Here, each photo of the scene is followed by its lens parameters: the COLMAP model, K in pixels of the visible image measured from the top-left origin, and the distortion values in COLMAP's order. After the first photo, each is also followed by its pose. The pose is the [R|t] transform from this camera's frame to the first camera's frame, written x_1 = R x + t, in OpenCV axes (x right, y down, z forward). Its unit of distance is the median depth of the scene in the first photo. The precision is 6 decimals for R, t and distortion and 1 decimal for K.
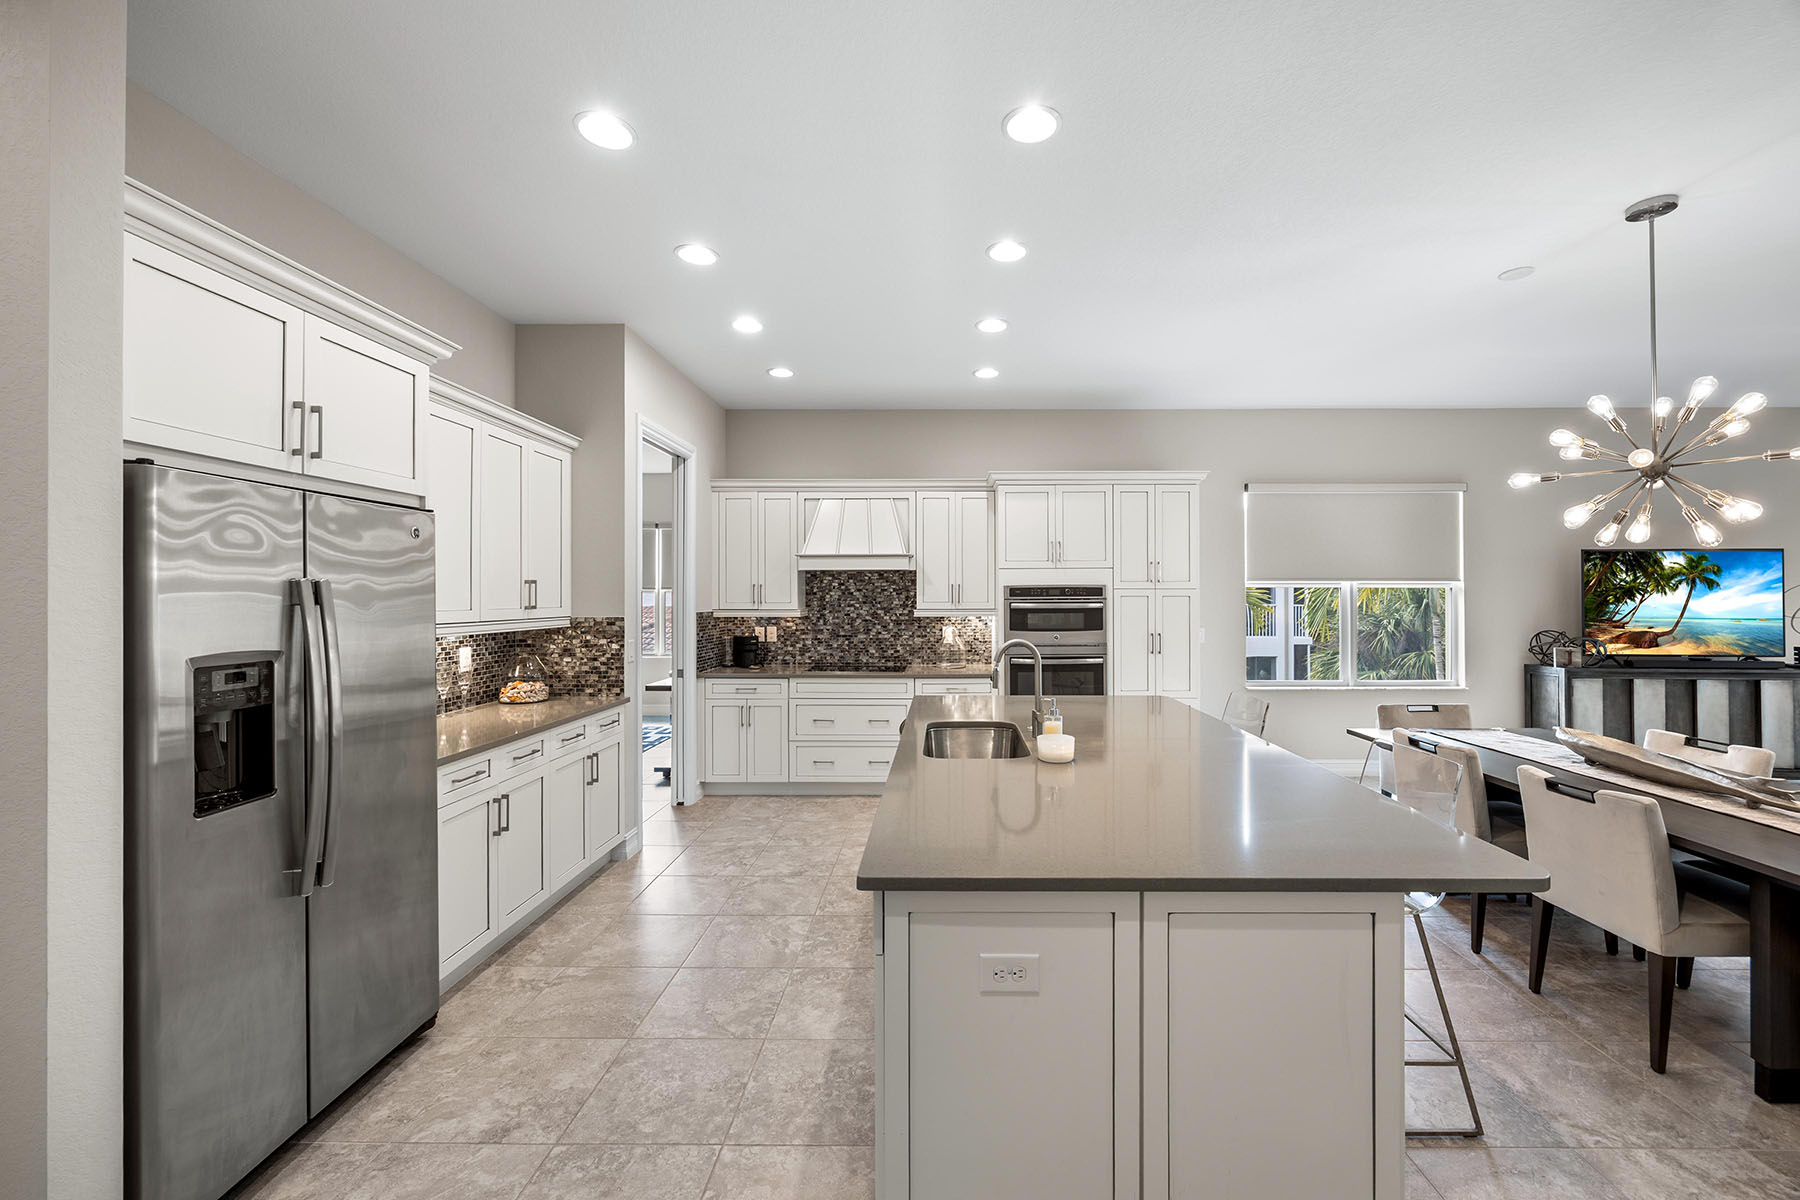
lens RADIAL K [[698.8, 0, 943.9], [0, 698.8, 593.9], [0, 0, 1]] dist [-0.003757, -0.000127]
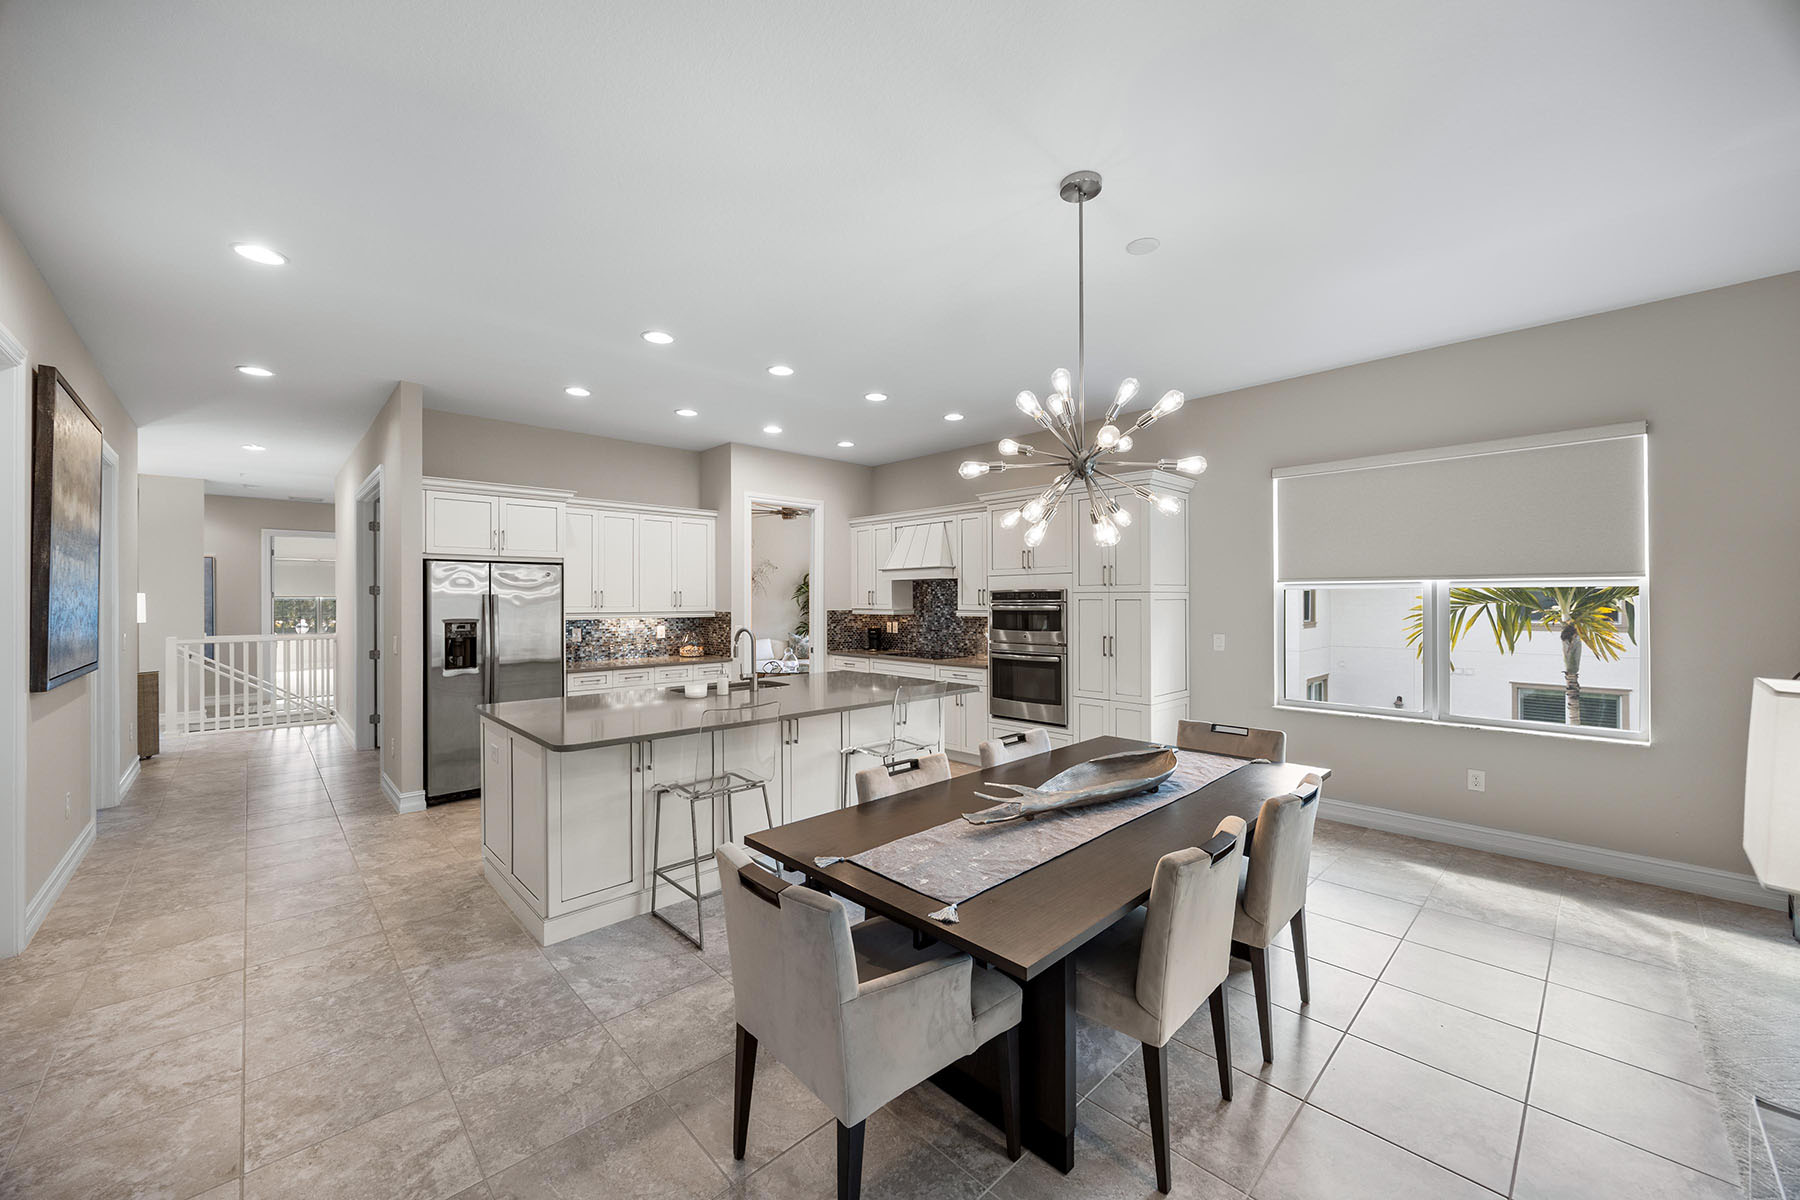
lens RADIAL K [[684.0, 0, 907.4], [0, 684.0, 610.1], [0, 0, 1]] dist [-0.000628, 0.000033]
pose [[0.695151, 0.011874, -0.718766, 0.752832], [0.002811, 0.999811, 0.019235, -0.001399], [0.718858, -0.015392, 0.694986, 0.100767]]
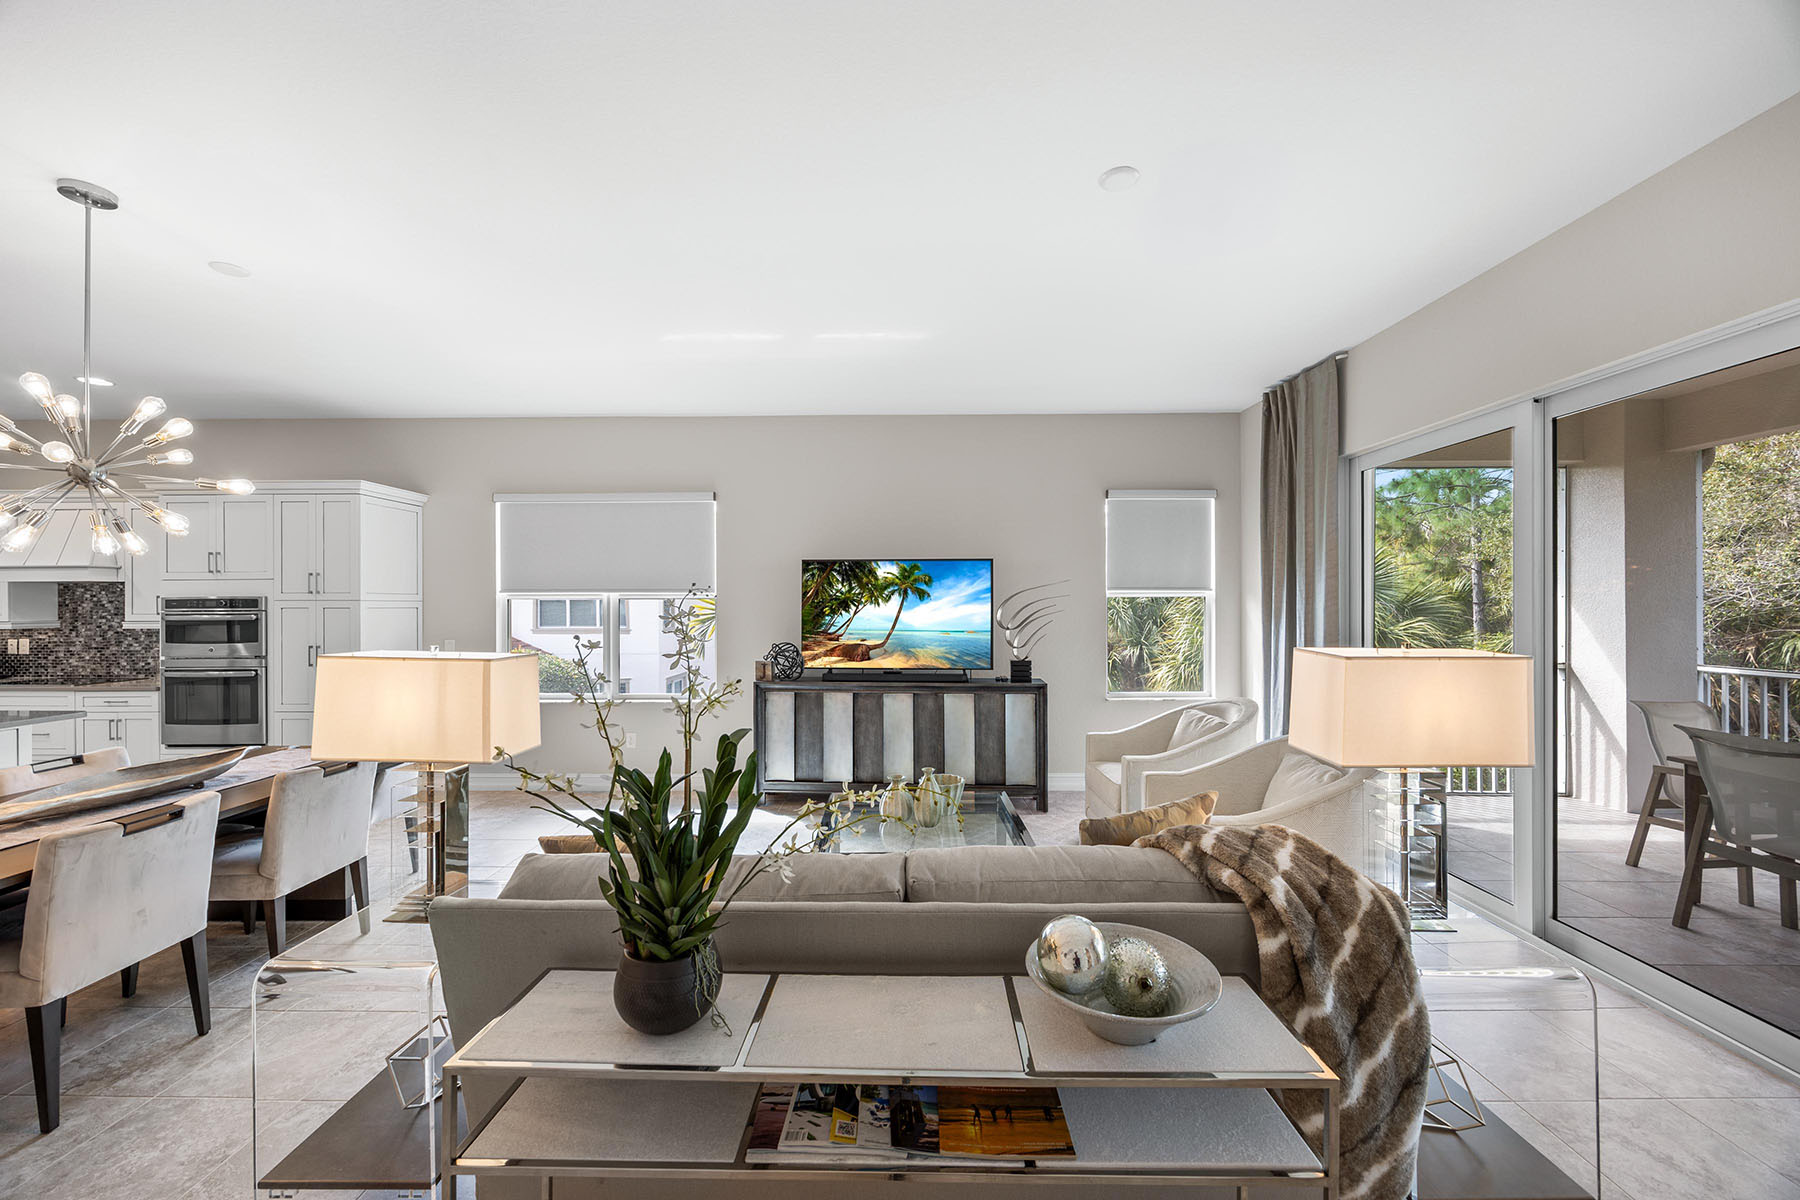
lens RADIAL K [[714.3, 0, 1257.3], [0, 714.3, 602.9], [0, 0, 1]] dist [-0.000527, 0.000128]
pose [[0.999789, -0.001005, -0.020523, 1.592730], [0.001013, 0.999999, 0.000393, -0.002908], [0.020523, -0.000414, 0.999789, 0.021861]]
